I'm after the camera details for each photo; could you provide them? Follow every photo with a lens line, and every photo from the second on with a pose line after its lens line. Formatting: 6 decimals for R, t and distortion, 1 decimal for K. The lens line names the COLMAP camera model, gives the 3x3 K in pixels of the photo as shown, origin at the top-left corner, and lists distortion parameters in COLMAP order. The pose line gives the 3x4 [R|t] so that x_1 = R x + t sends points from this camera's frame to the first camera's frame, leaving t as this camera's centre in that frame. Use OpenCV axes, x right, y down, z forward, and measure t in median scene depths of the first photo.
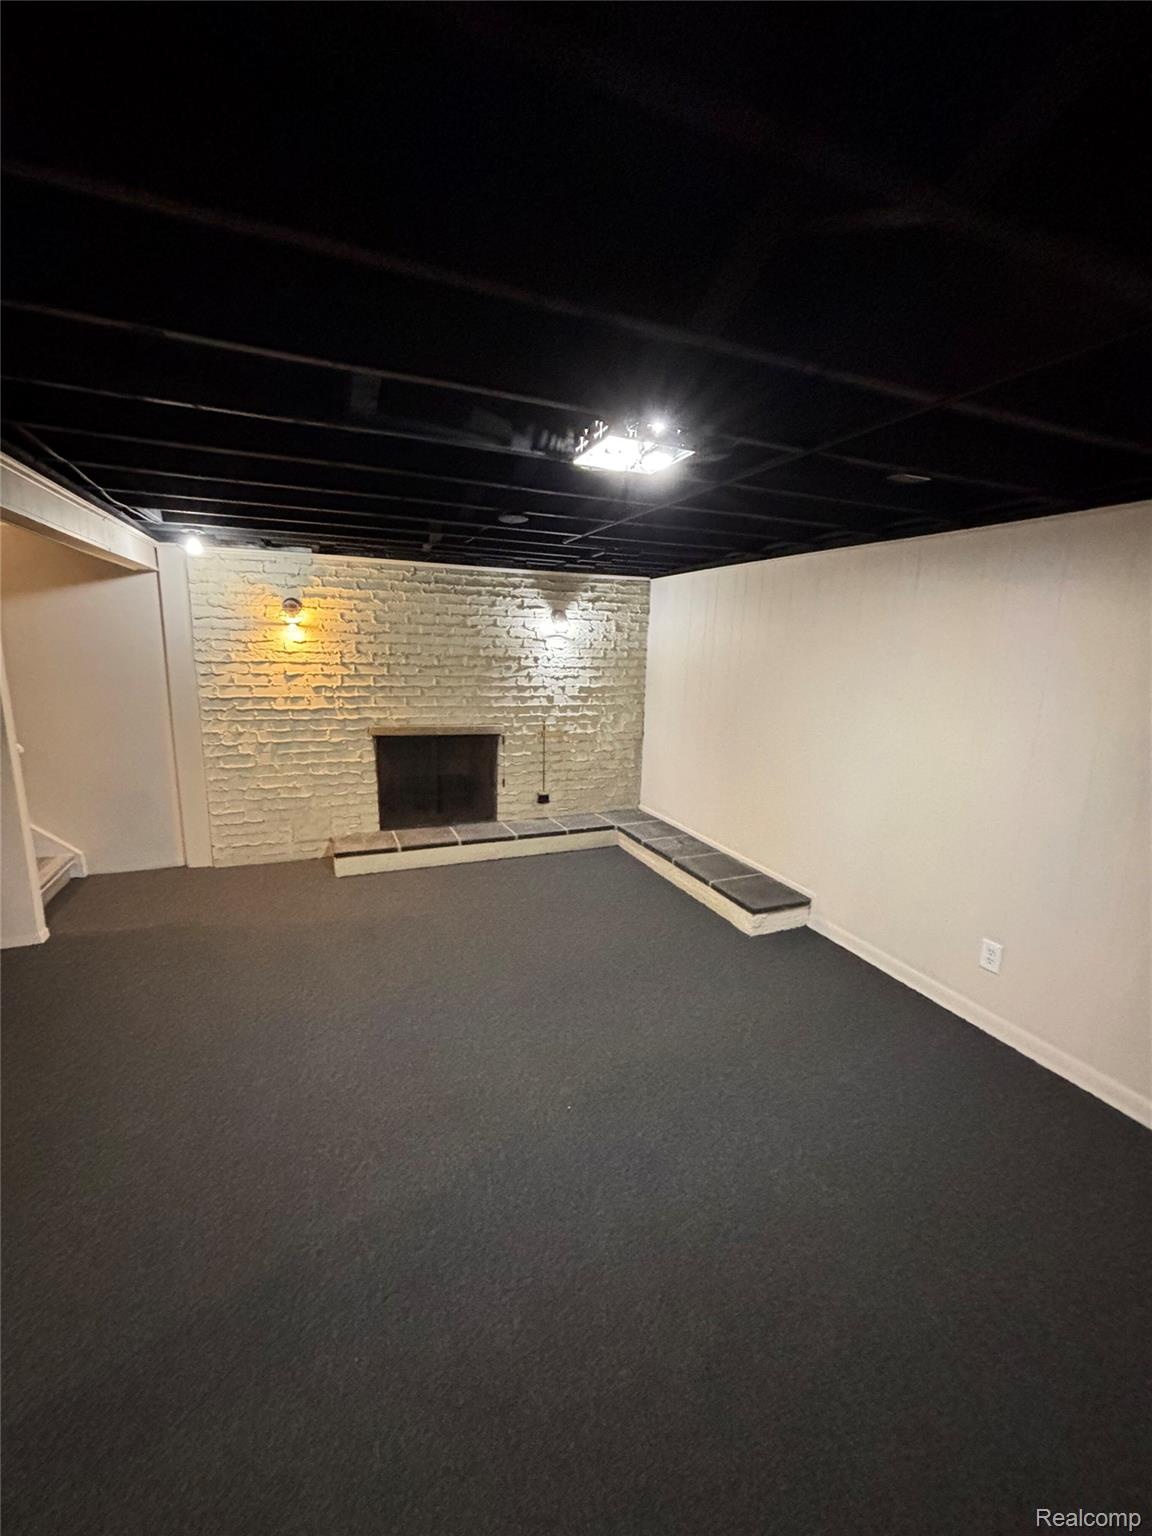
lens RADIAL K [[620.3, 0, 583.9], [0, 620.3, 771.4], [0, 0, 1]] dist [0.000192, 0.000196]
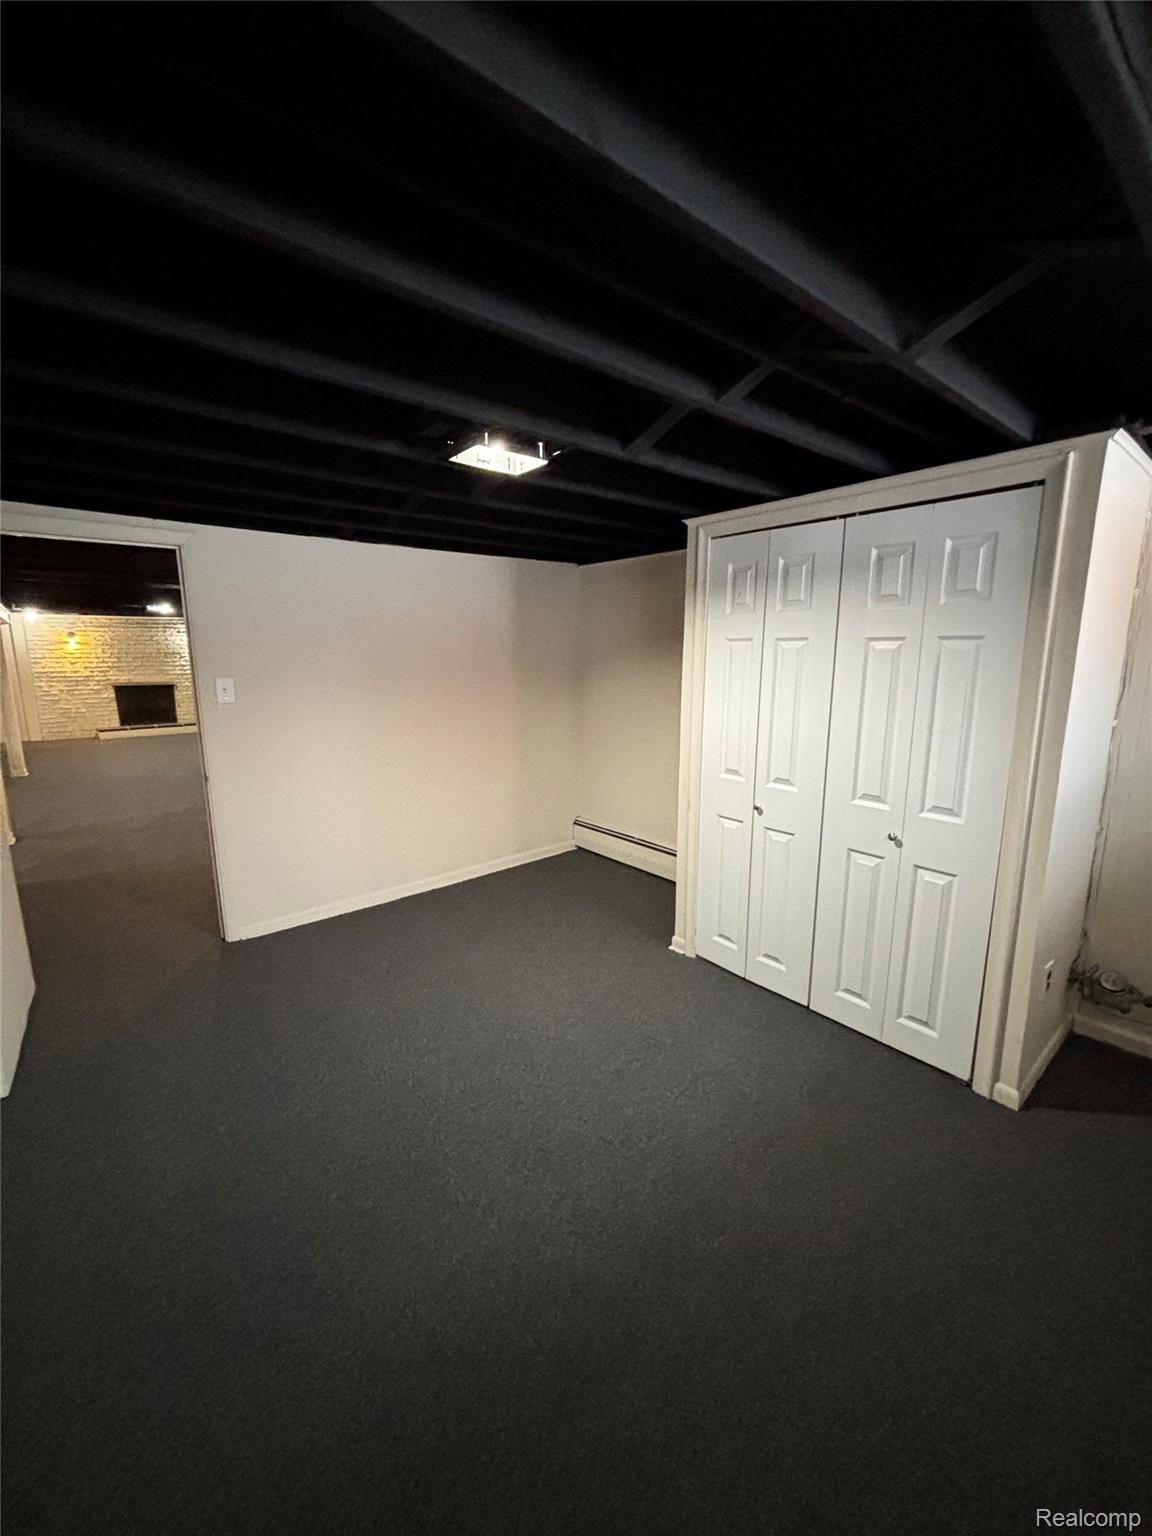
lens RADIAL K [[620.3, 0, 567.3], [0, 620.3, 768.5], [0, 0, 1]] dist [0.000192, 0.000196]
pose [[0.948056, -0.086921, 0.305999, 0.599459], [0.085329, 0.996179, 0.018600, 0.383693], [-0.306446, 0.008477, 0.951850, -1.933440]]
